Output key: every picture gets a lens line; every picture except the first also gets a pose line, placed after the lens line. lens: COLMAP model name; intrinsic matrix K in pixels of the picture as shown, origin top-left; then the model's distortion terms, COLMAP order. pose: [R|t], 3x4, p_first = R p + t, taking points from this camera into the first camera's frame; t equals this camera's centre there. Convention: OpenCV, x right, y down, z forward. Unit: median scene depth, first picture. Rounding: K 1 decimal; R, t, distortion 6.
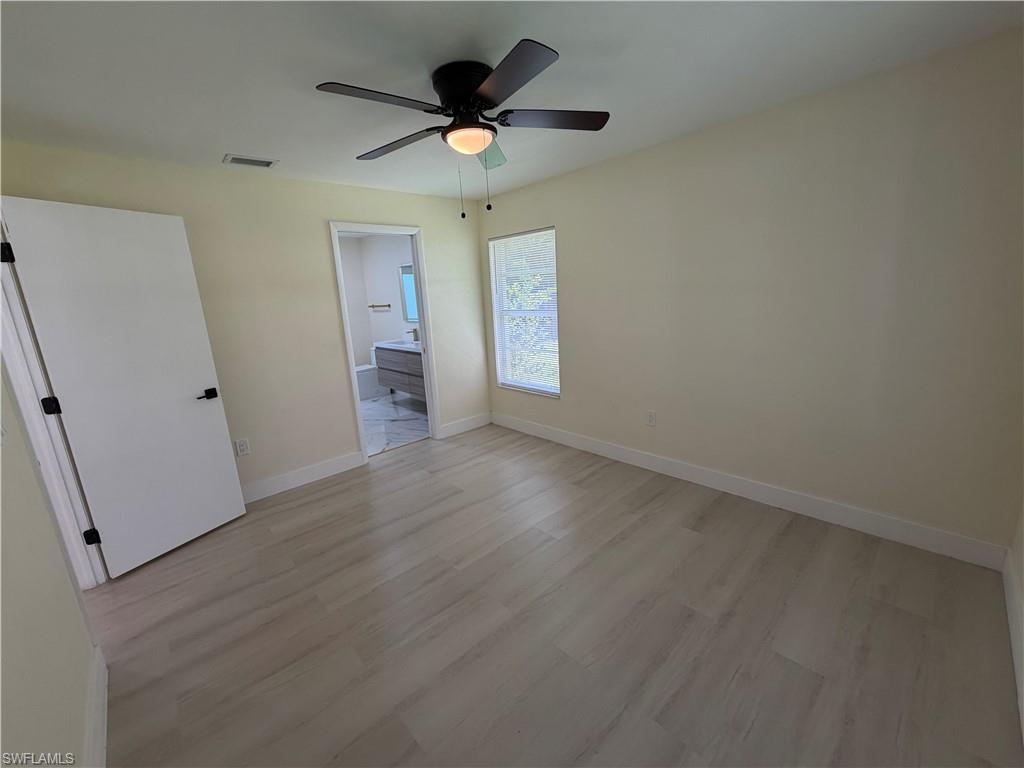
lens RADIAL K [[413.4, 0, 511.6], [0, 413.4, 387.3], [0, 0, 1]] dist [0.001125, -0.000067]
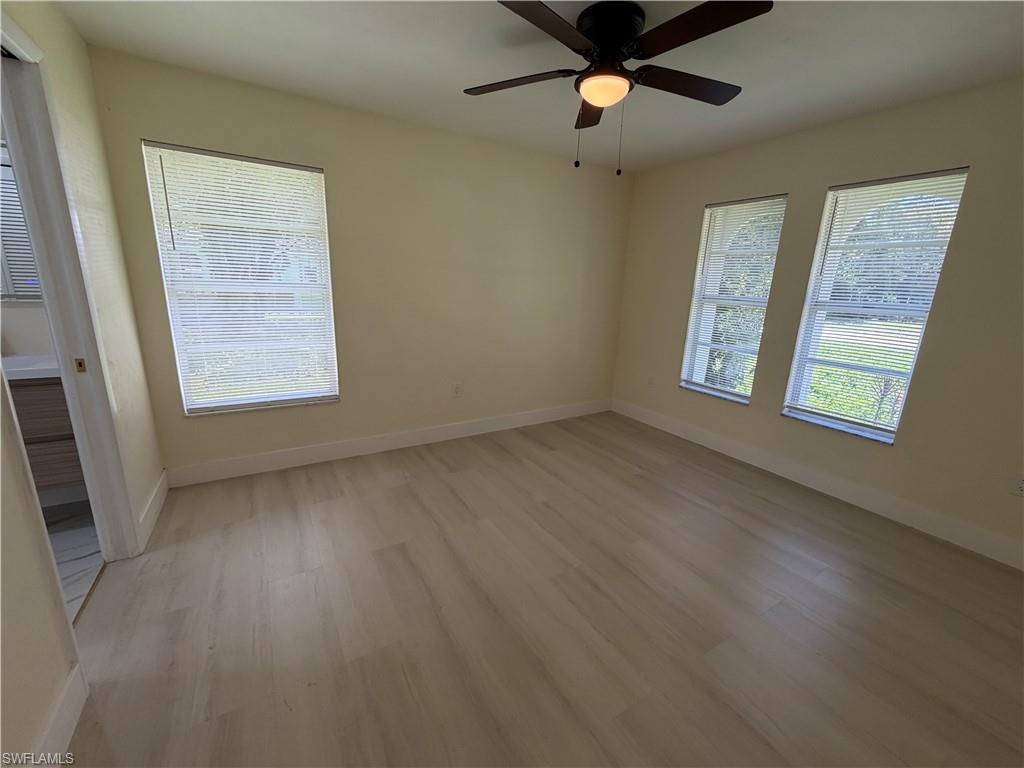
lens RADIAL K [[413.4, 0, 512.3], [0, 413.4, 382.7], [0, 0, 1]] dist [0.001125, -0.000067]
pose [[0.201628, -0.171955, 0.964250, -0.564693], [0.179282, 0.974316, 0.136261, -0.053633], [-0.962914, 0.145399, 0.227278, 0.520736]]
